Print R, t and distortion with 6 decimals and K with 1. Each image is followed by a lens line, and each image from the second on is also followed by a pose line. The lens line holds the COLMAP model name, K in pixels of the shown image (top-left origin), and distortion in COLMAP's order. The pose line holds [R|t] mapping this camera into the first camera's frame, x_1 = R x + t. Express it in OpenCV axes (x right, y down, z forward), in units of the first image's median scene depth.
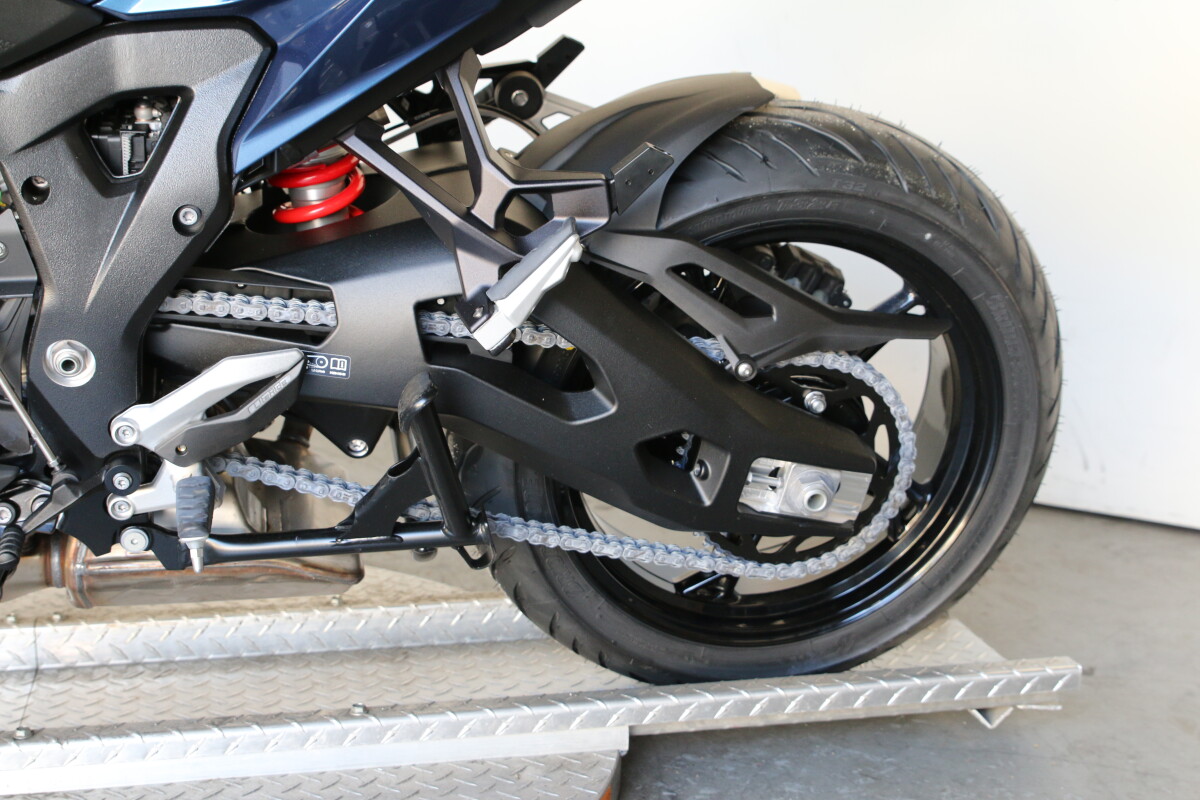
lens RADIAL K [[1720.6, 0, 610.7], [0, 1720.6, 401.5], [0, 0, 1]] dist [-0.057944, 0.000000]
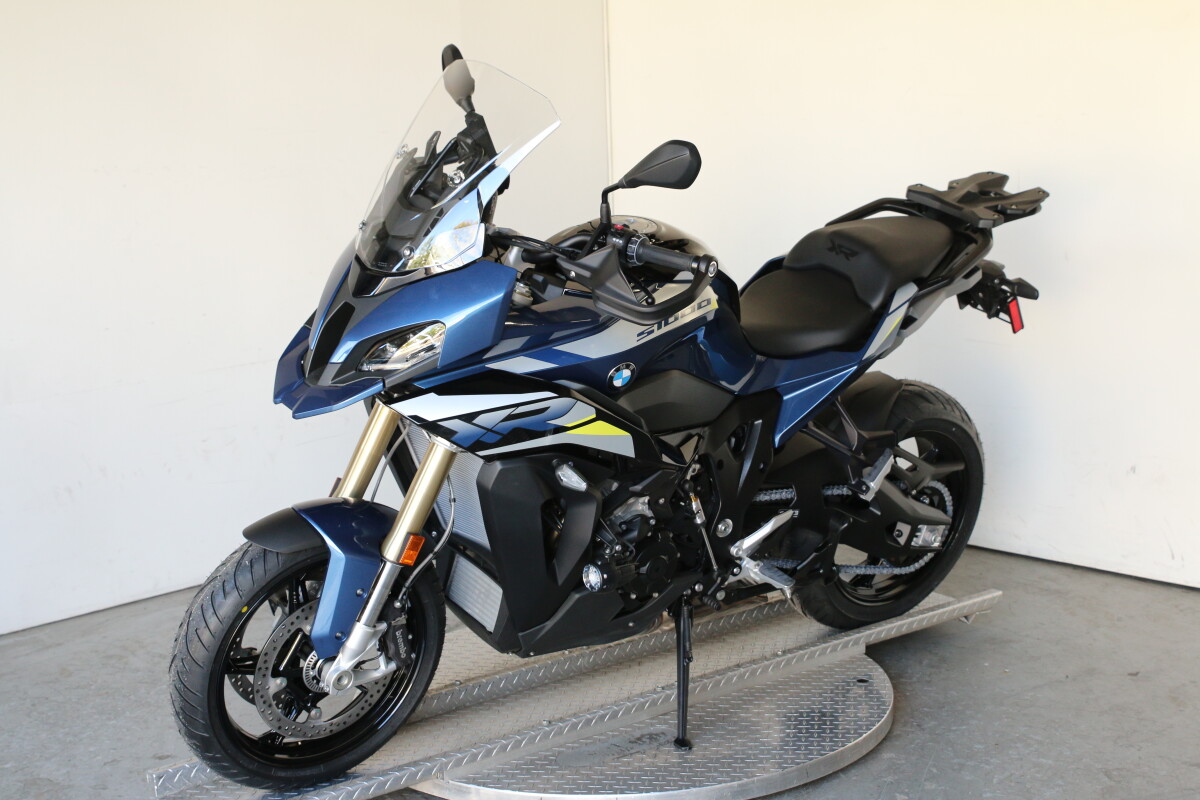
lens RADIAL K [[1891.7, 0, 594.7], [0, 1891.7, 400.9], [0, 0, 1]] dist [-0.028079, 0.000000]
pose [[0.908016, -0.117579, 0.402096, -1.448405], [0.121925, 0.992428, 0.014869, -0.249619], [-0.400800, 0.035524, 0.915477, -1.380561]]
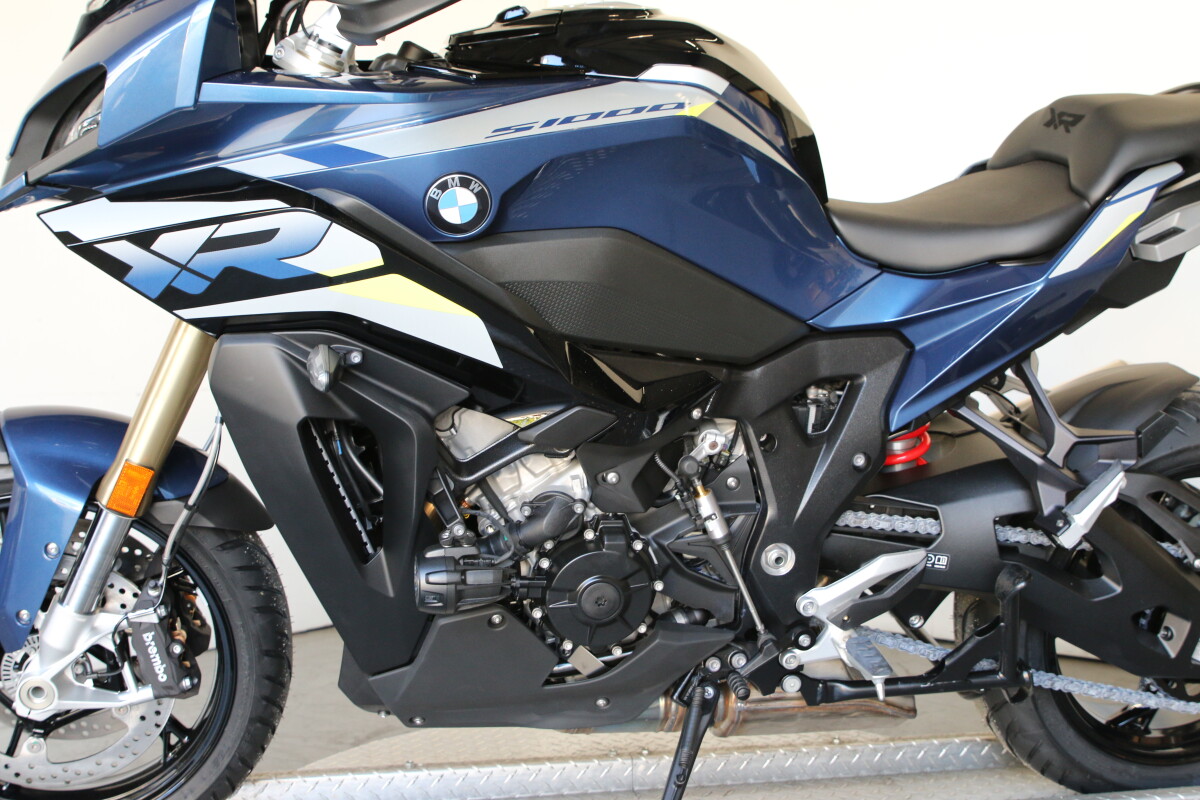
lens RADIAL K [[1469.7, 0, 606.3], [0, 1469.7, 391.9], [0, 0, 1]] dist [-0.078656, 0.000000]
pose [[0.999732, -0.004670, -0.022676, -0.388846], [0.000987, 0.987149, -0.159797, 0.033431], [0.023131, 0.159732, 0.986889, -0.247740]]
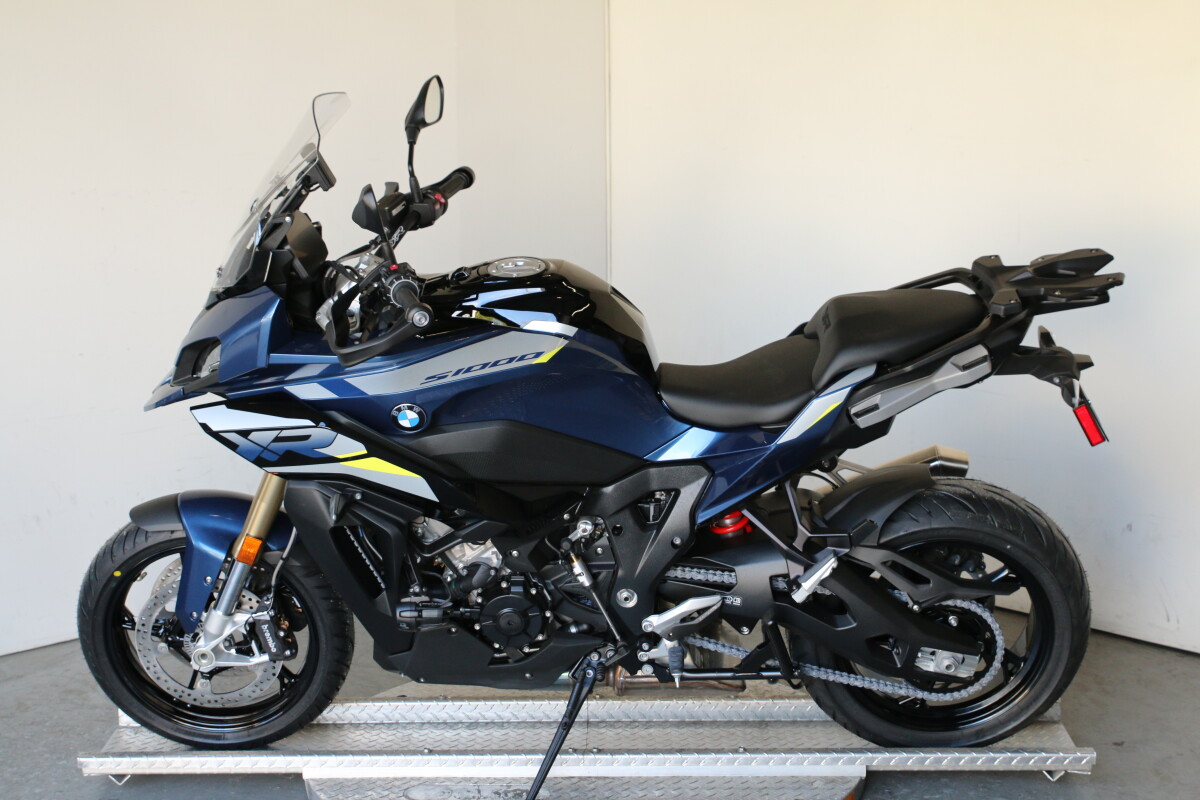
lens RADIAL K [[1891.7, 0, 606.6], [0, 1891.7, 390.6], [0, 0, 1]] dist [-0.028079, 0.000000]
pose [[0.973485, 0.024158, -0.227472, 0.232436], [-0.029243, 0.999392, -0.019011, -0.236818], [0.226874, 0.025159, 0.973599, -1.457685]]
